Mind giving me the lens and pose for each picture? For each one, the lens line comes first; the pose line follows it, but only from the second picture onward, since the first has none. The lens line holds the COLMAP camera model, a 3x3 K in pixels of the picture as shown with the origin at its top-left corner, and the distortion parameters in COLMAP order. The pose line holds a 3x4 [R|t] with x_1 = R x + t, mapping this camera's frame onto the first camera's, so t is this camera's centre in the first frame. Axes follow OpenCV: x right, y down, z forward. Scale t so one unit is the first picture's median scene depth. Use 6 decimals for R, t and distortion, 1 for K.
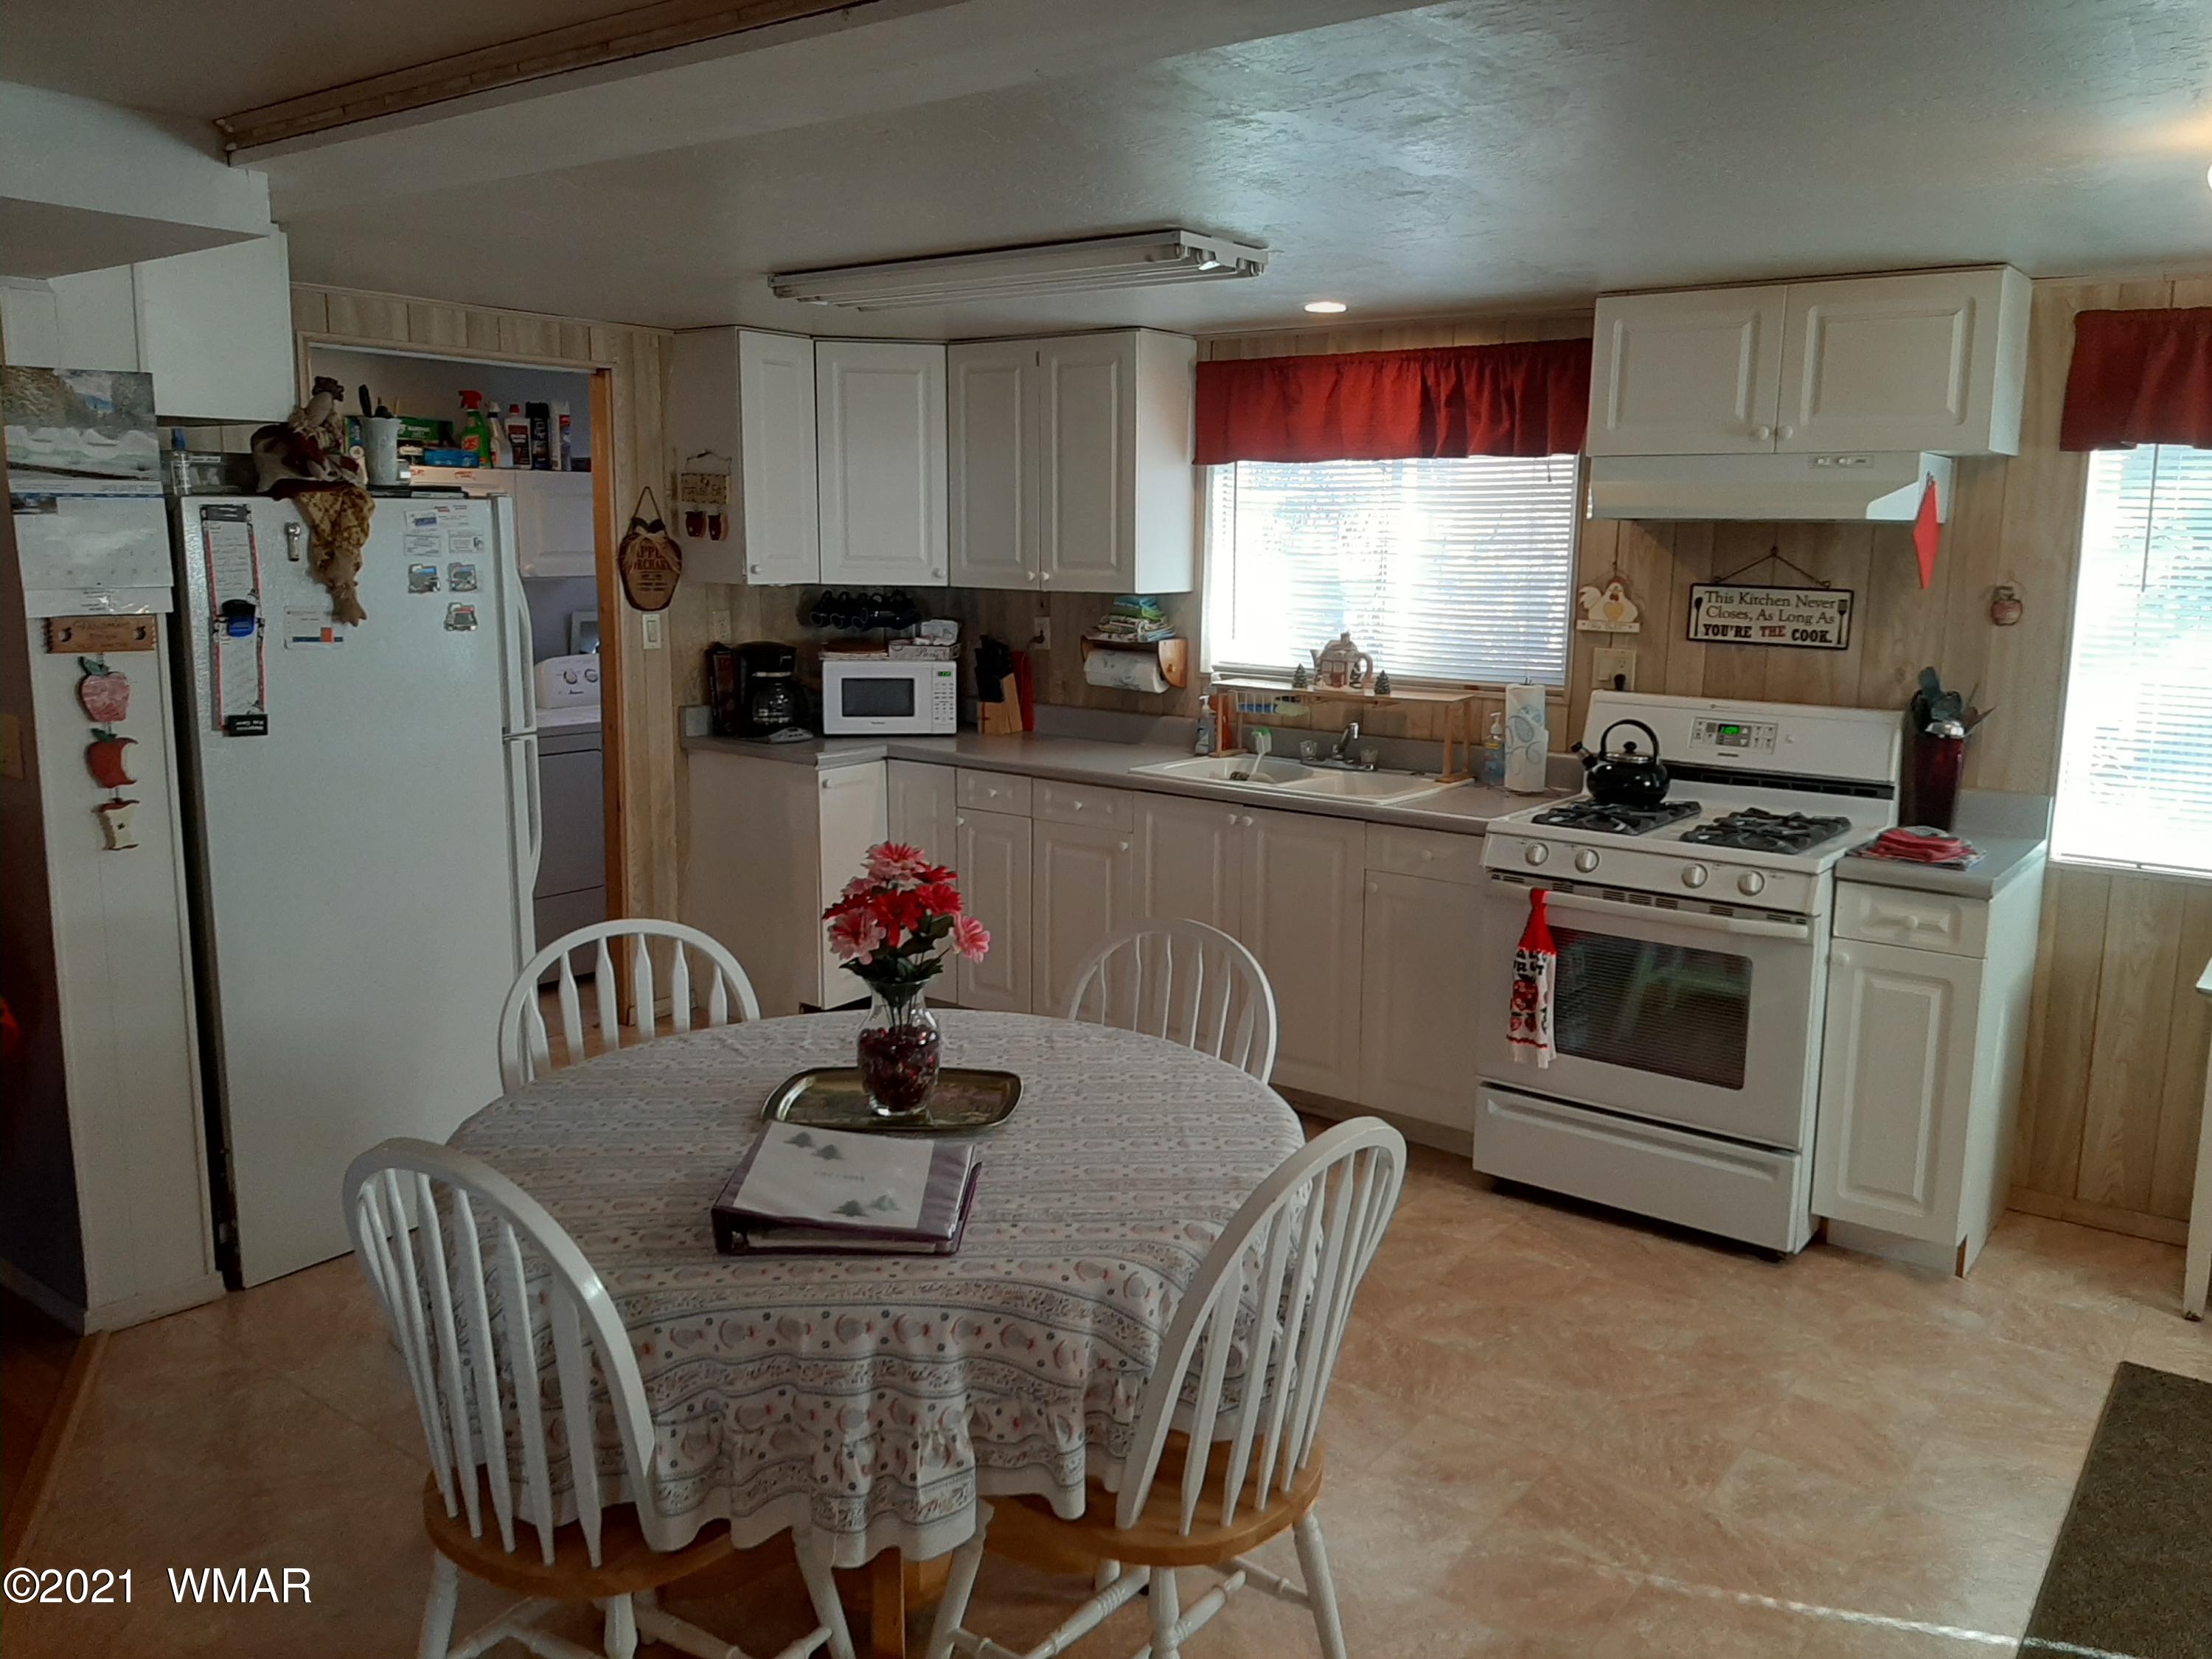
lens RADIAL K [[1700.0, 0, 1096.8], [0, 1700.0, 789.2], [0, 0, 1]] dist [0.086025, -0.141771]
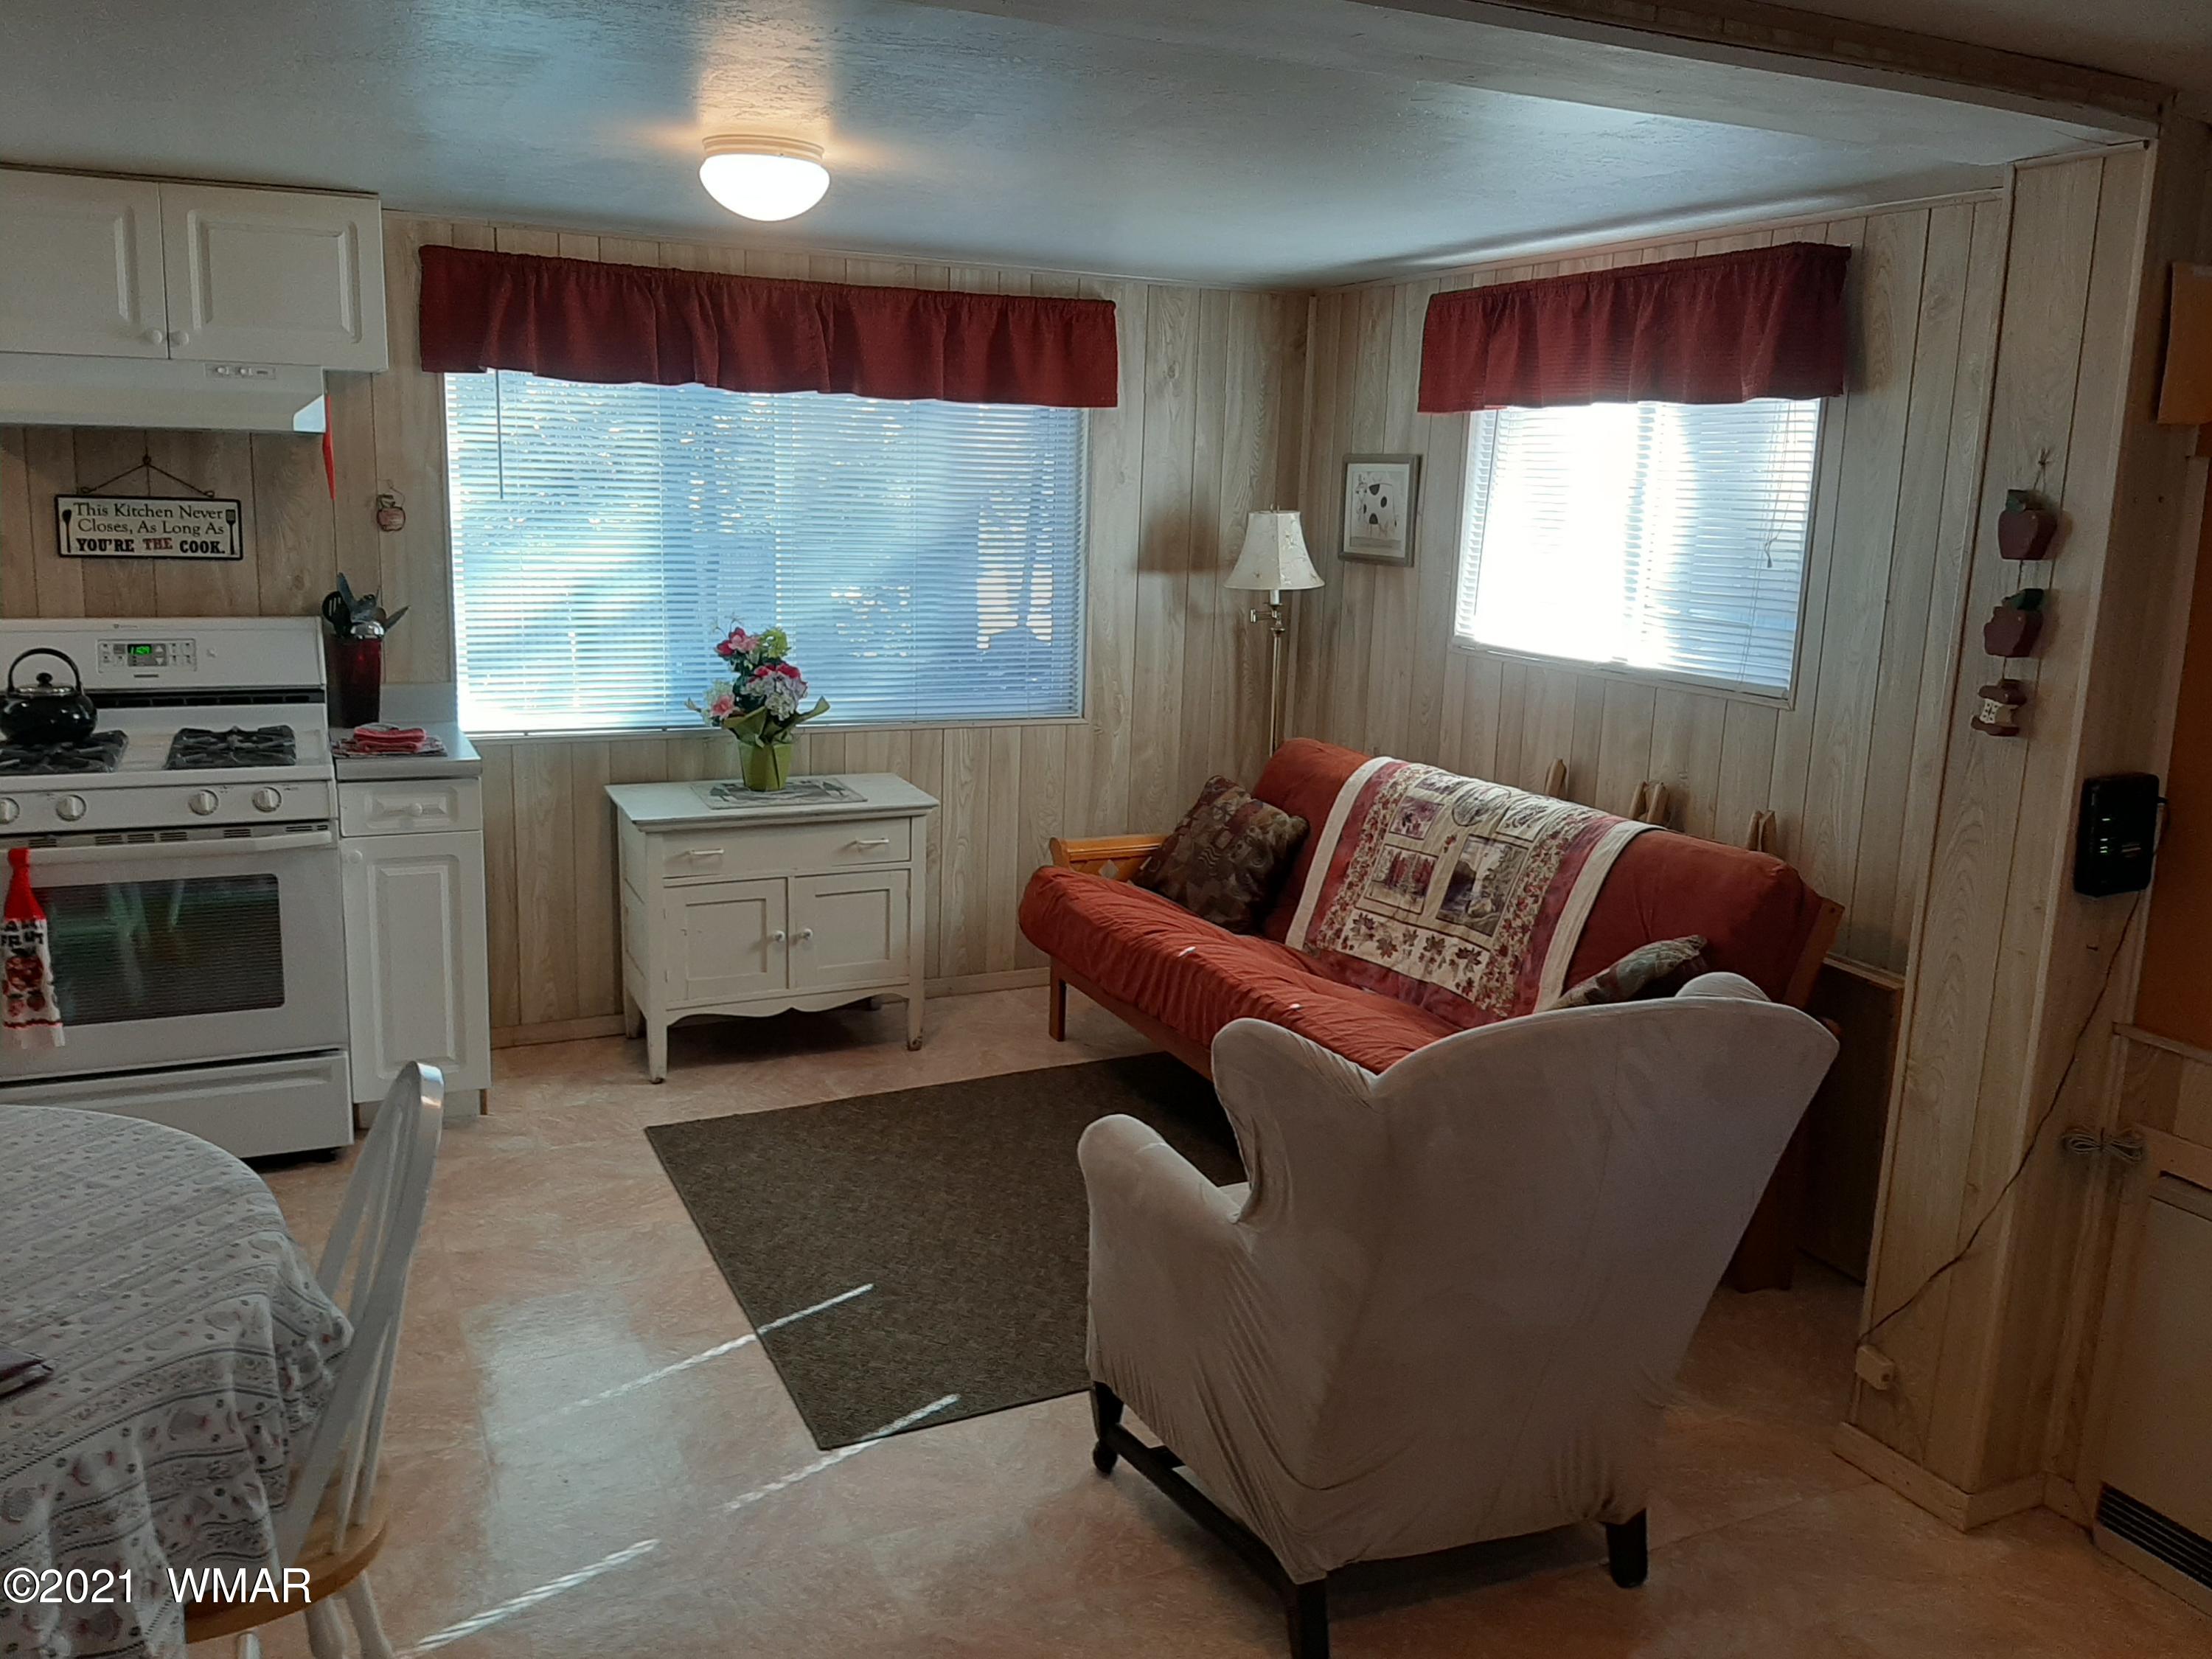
lens RADIAL K [[1731.1, 0, 1097.9], [0, 1731.1, 785.5], [0, 0, 1]] dist [0.067408, -0.141449]
pose [[0.458962, -0.156464, 0.874570, -0.259110], [0.109933, 0.986807, 0.118852, -0.018573], [-0.881628, 0.041596, 0.470108, 0.095587]]
